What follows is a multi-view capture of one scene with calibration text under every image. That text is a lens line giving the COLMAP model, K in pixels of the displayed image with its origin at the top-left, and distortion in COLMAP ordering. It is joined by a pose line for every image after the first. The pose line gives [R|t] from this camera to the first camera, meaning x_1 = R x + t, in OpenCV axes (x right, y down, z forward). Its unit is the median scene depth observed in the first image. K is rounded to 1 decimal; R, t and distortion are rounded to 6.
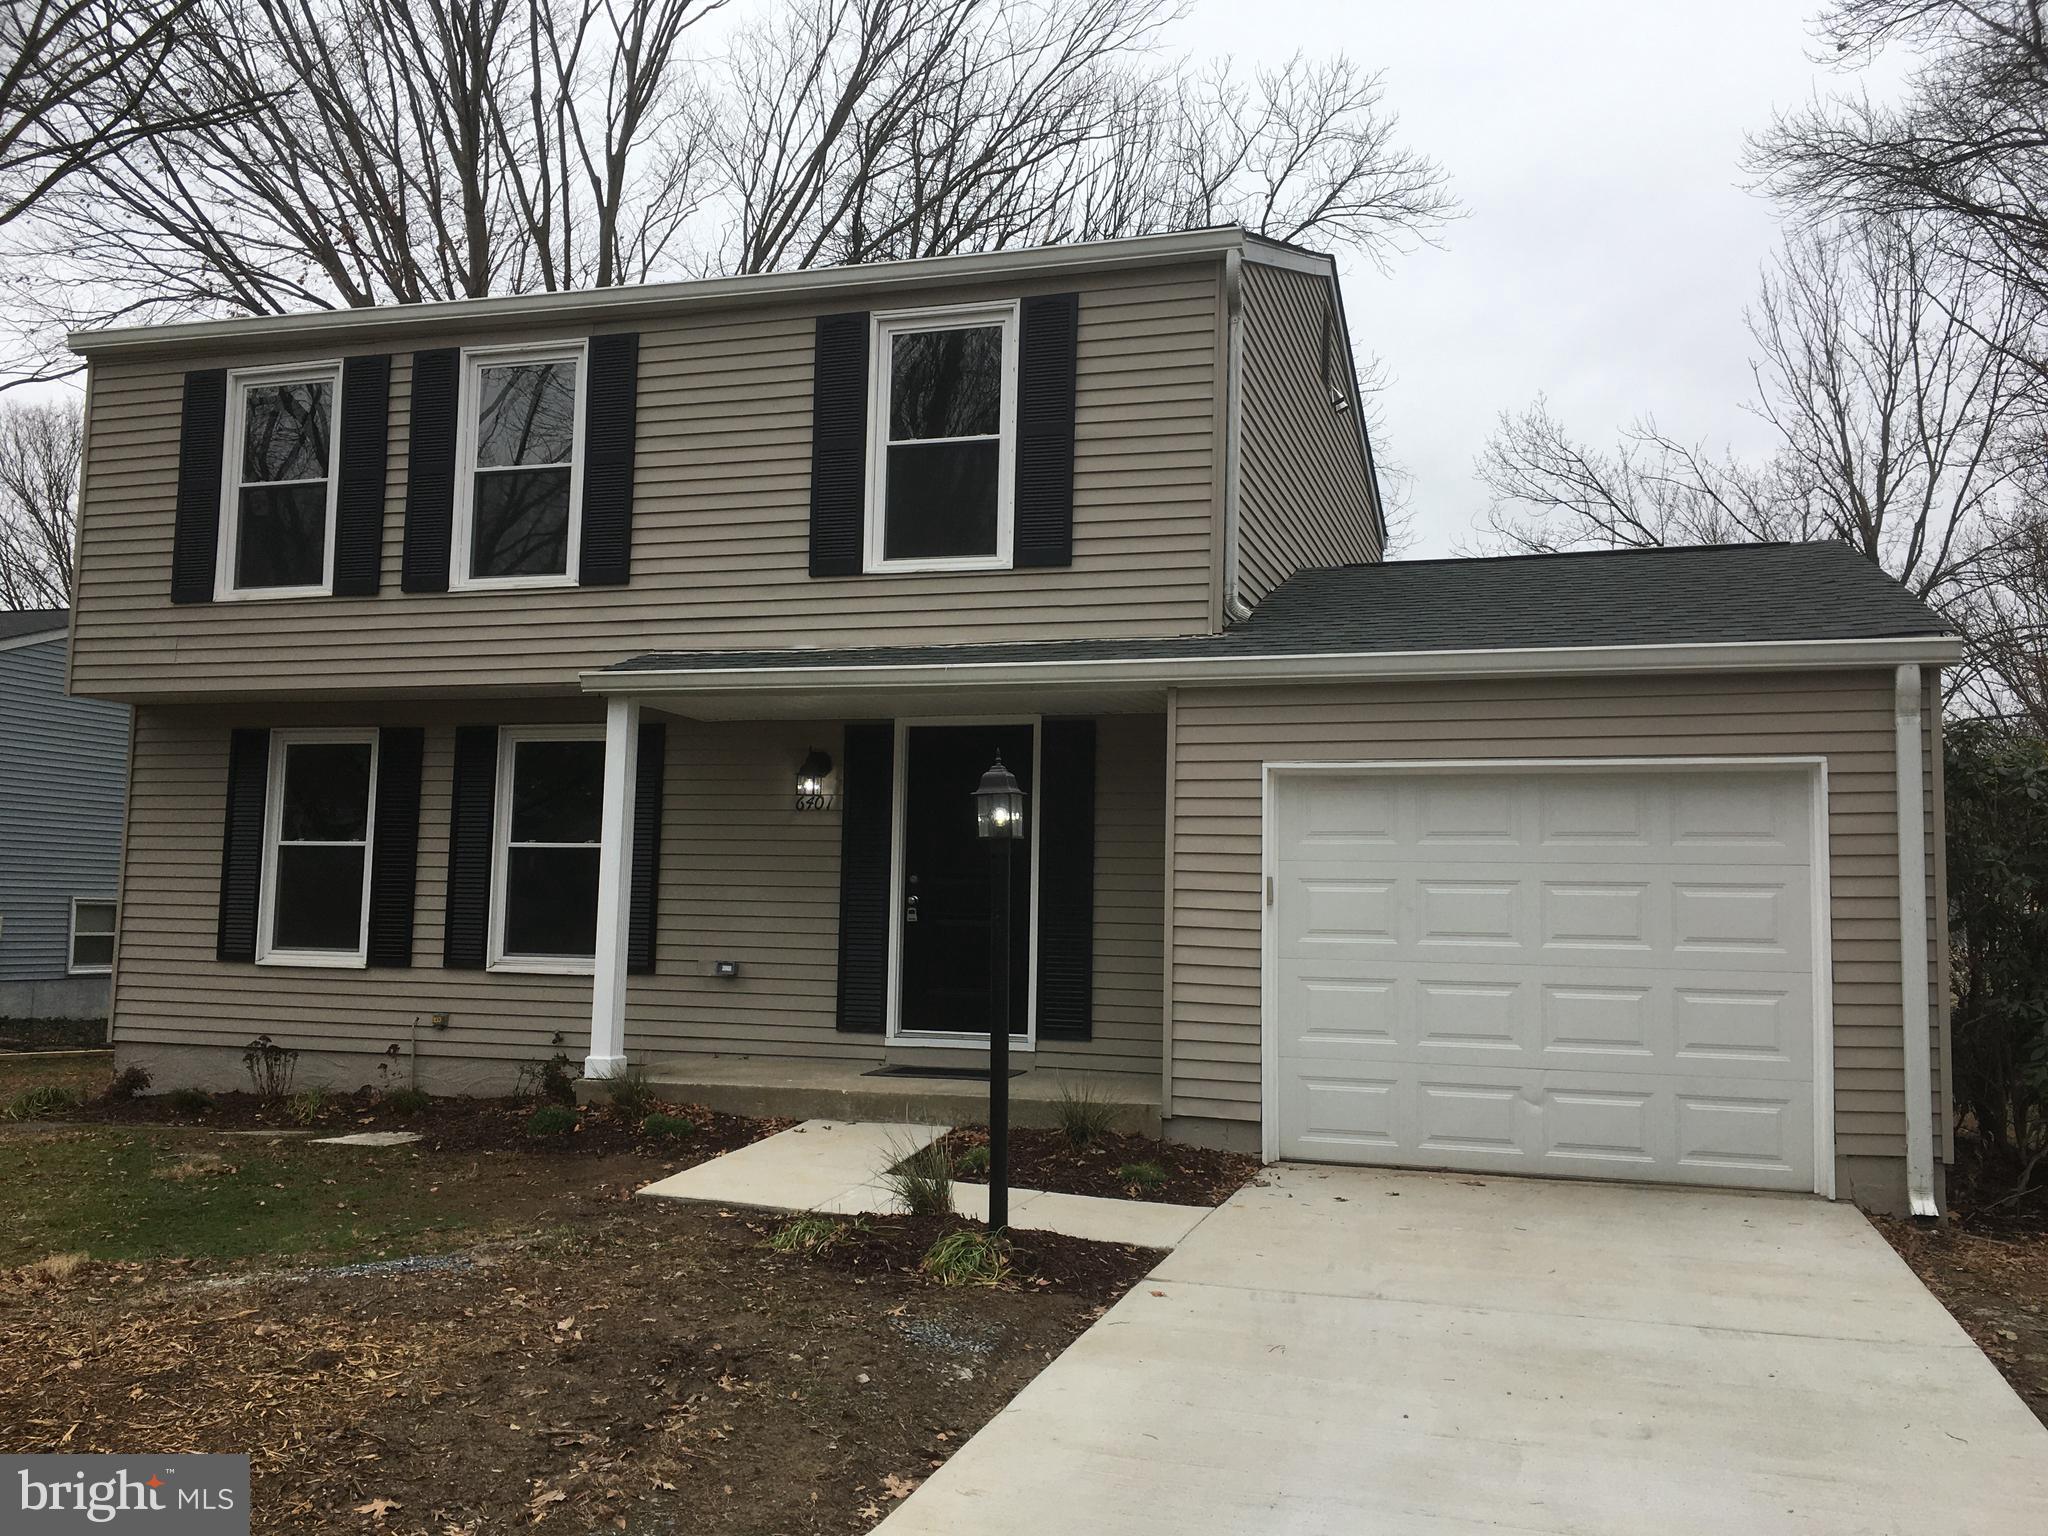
lens RADIAL K [[1764.7, 0, 1024.0], [0, 1764.7, 768.0], [0, 0, 1]] dist [0.079891, -0.111532]
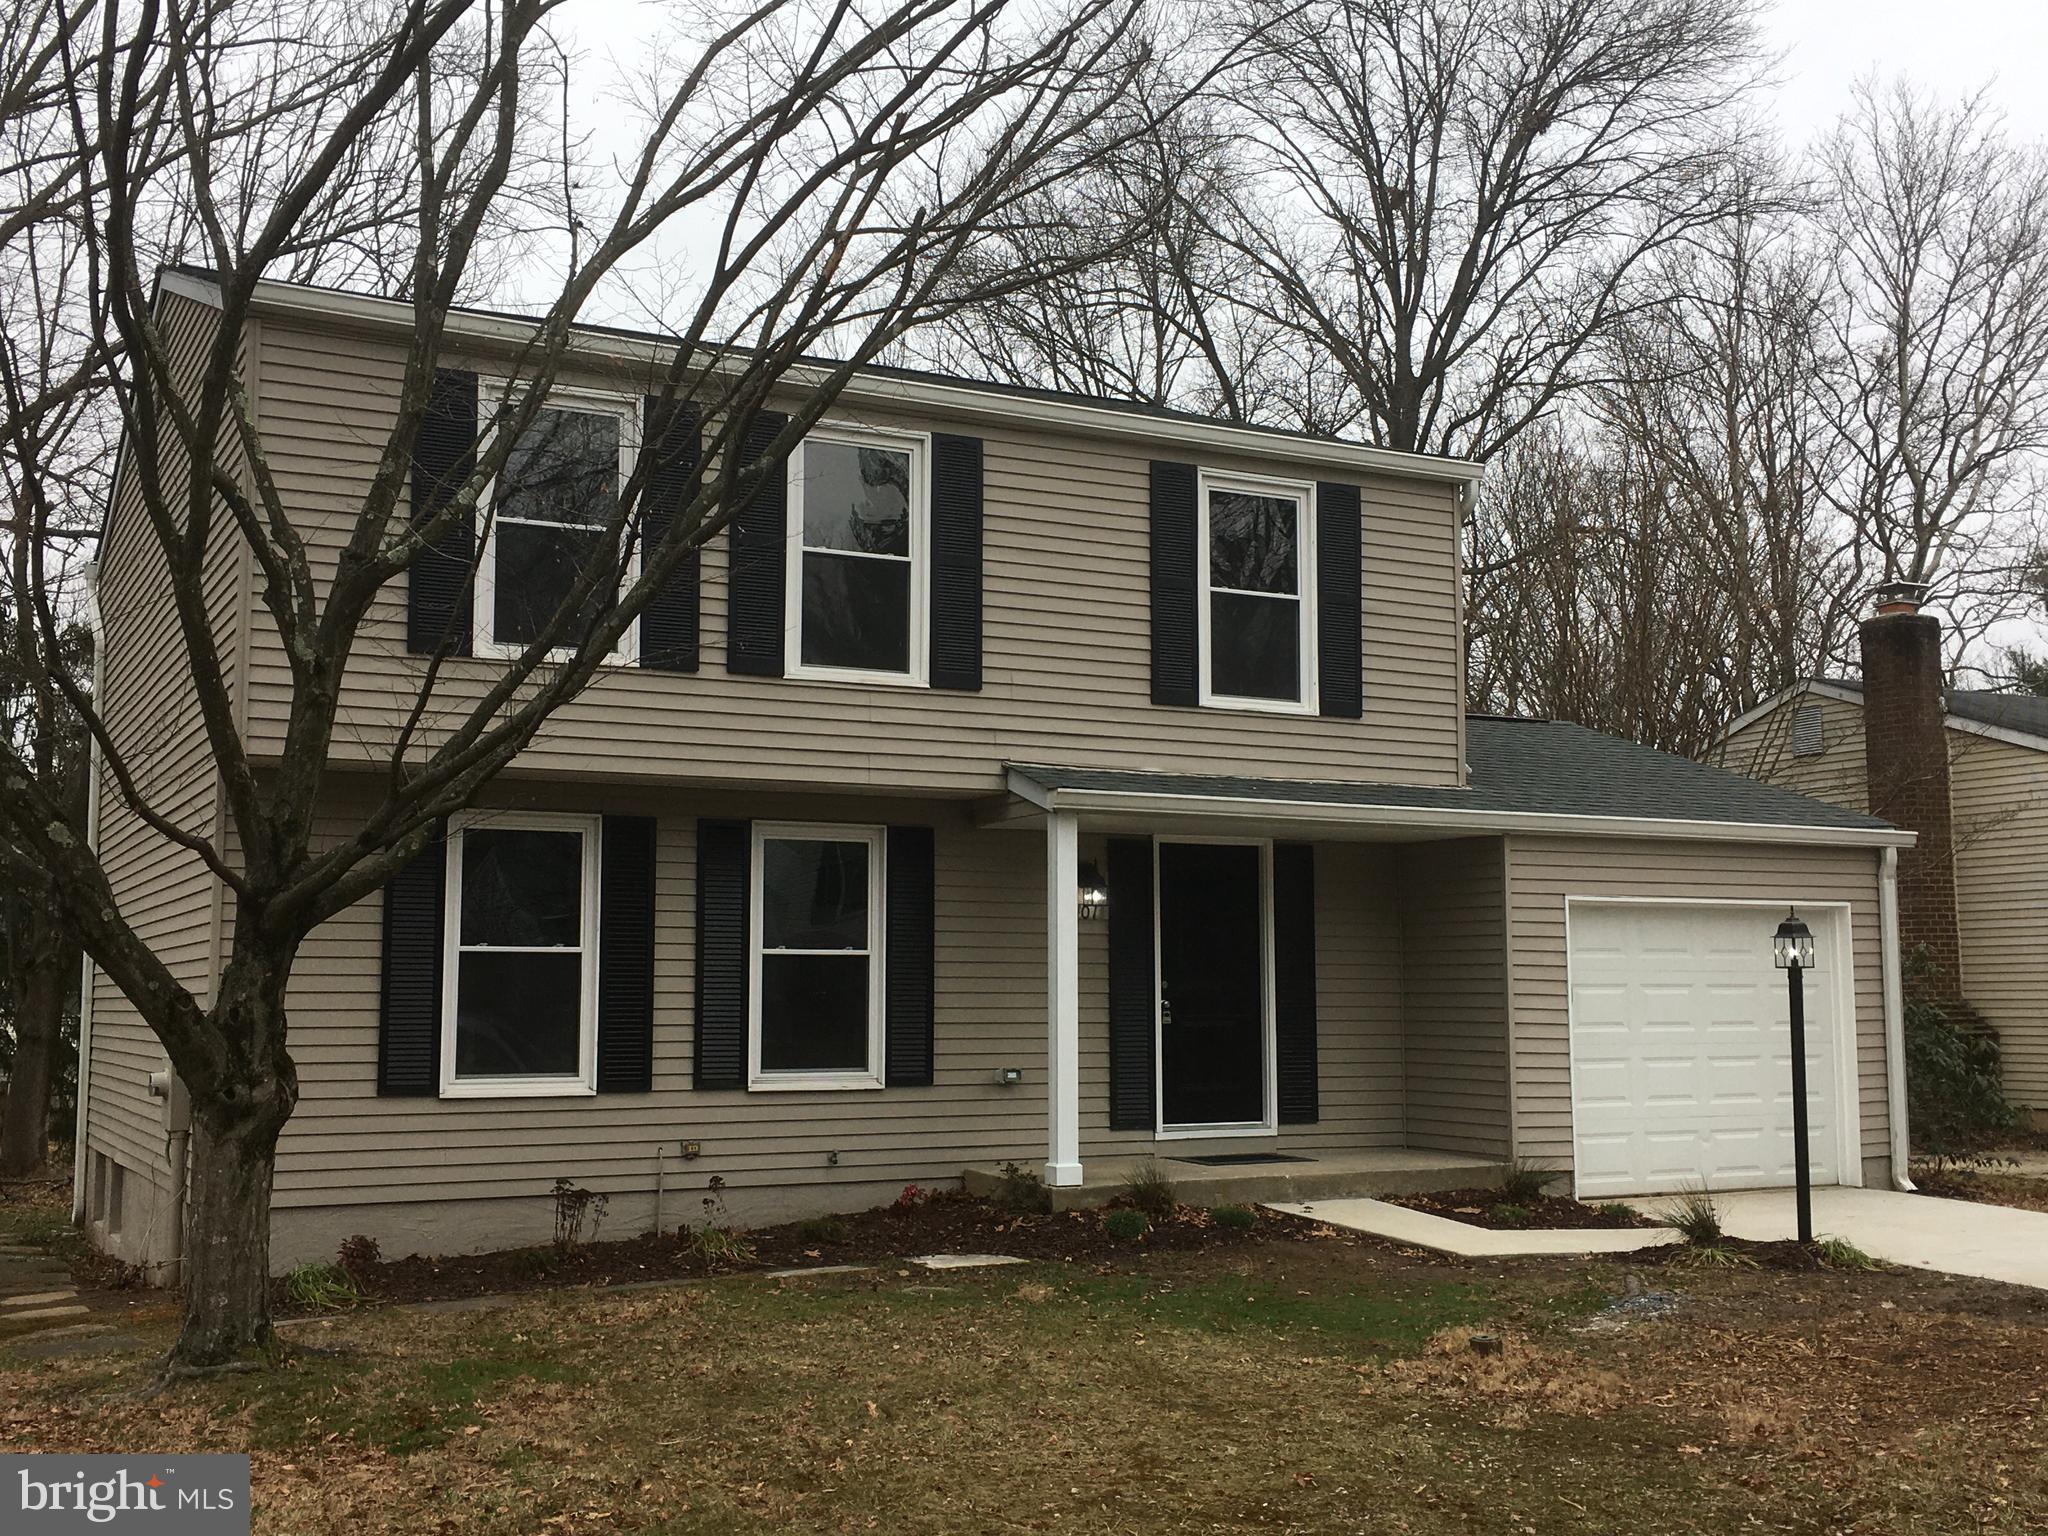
lens RADIAL K [[2208.1, 0, 1024.0], [0, 2208.1, 768.0], [0, 0, 1]] dist [0.044466, 0.005178]
pose [[0.702887, 0.053050, 0.709320, -1.109296], [-0.044944, 0.998535, -0.030144, -0.025206], [-0.709880, -0.010692, 0.704242, 0.112963]]
